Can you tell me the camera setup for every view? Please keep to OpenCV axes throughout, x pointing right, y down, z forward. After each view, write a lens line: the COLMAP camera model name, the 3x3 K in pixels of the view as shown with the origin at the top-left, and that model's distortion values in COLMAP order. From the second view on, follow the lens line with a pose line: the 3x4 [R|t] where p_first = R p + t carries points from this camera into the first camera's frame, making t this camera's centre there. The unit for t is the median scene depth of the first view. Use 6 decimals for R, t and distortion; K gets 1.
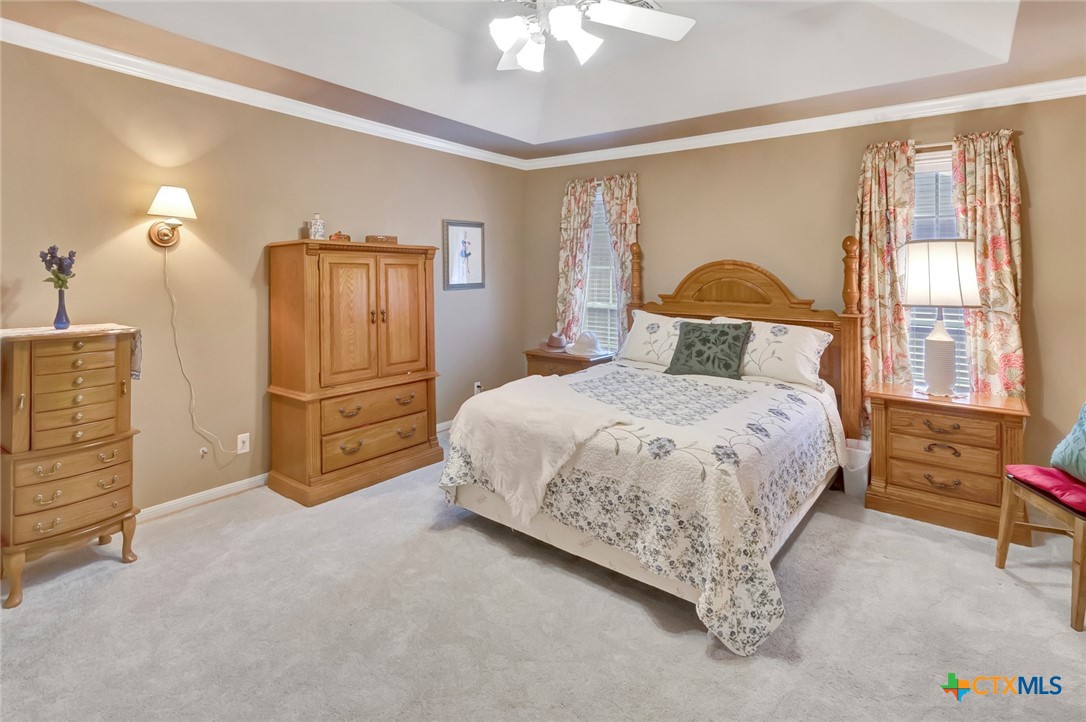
lens RADIAL K [[542.2, 0, 544.8], [0, 542.2, 312.9], [0, 0, 1]] dist [0.000737, 0.000255]
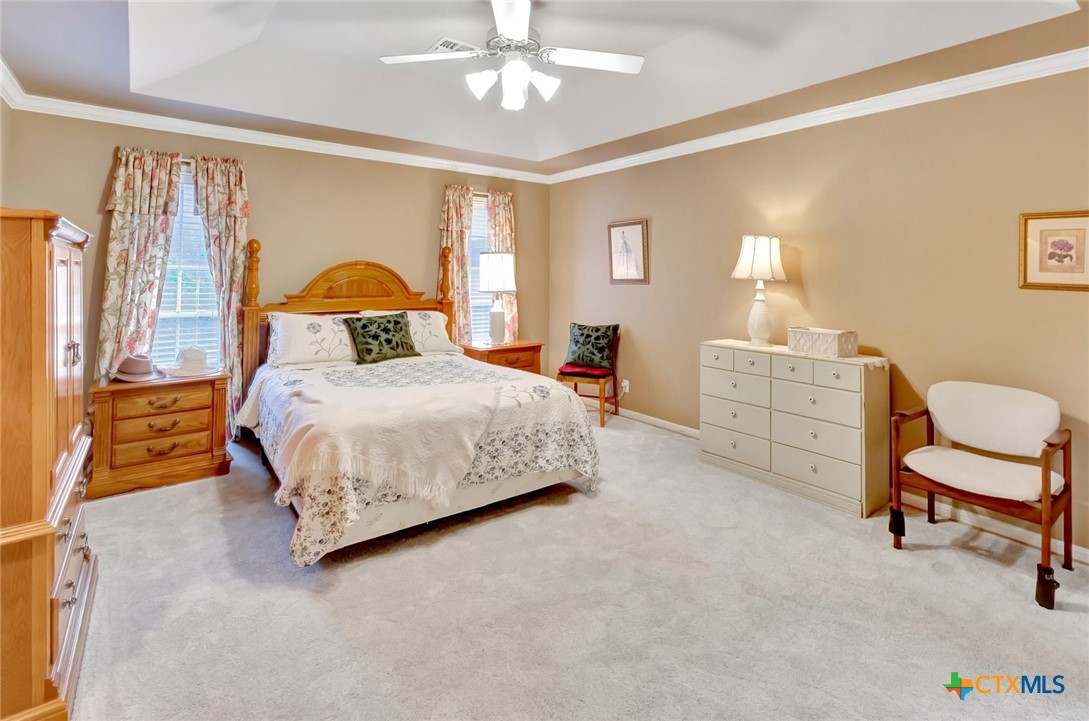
lens RADIAL K [[509.8, 0, 544.8], [0, 509.8, 322.1], [0, 0, 1]] dist [0.021209, -0.000087]
pose [[0.267323, -0.099130, 0.958495, -0.725616], [0.074033, 0.993867, 0.082141, -0.034820], [-0.960759, 0.049002, 0.273022, 0.403644]]
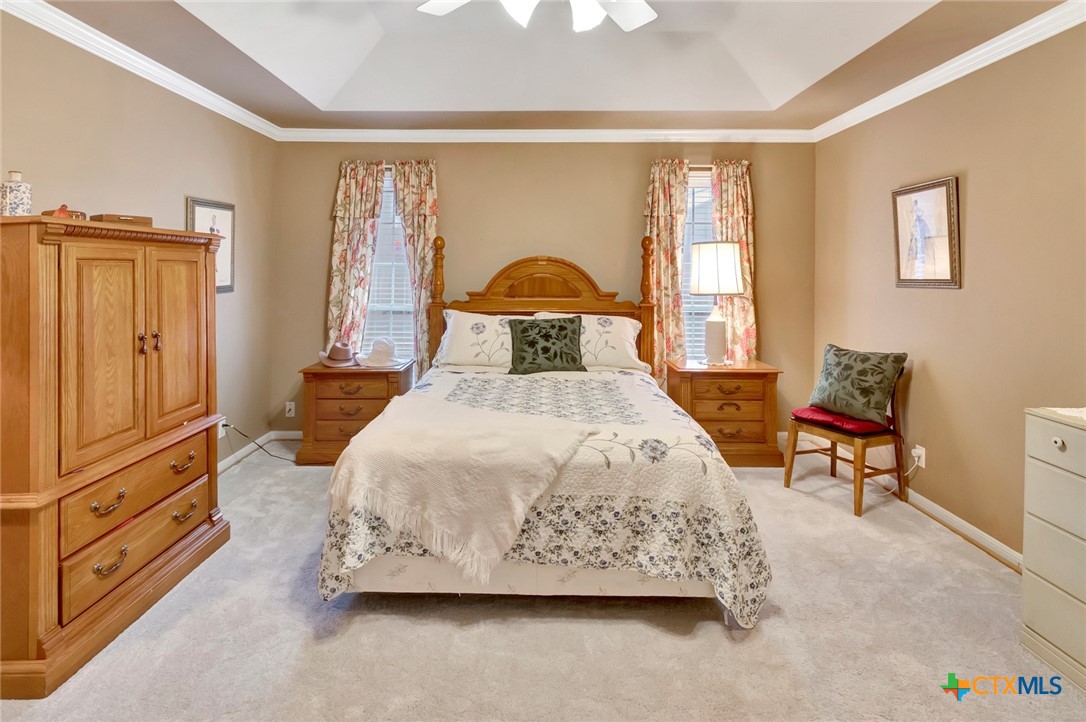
lens RADIAL K [[542.9, 0, 540.2], [0, 542.9, 303.5], [0, 0, 1]] dist [0.008584, 0.000855]
pose [[0.791067, -0.046644, 0.609949, -0.350209], [0.052392, 0.998591, 0.008416, -0.021137], [-0.609482, 0.025298, 0.792396, 0.231430]]
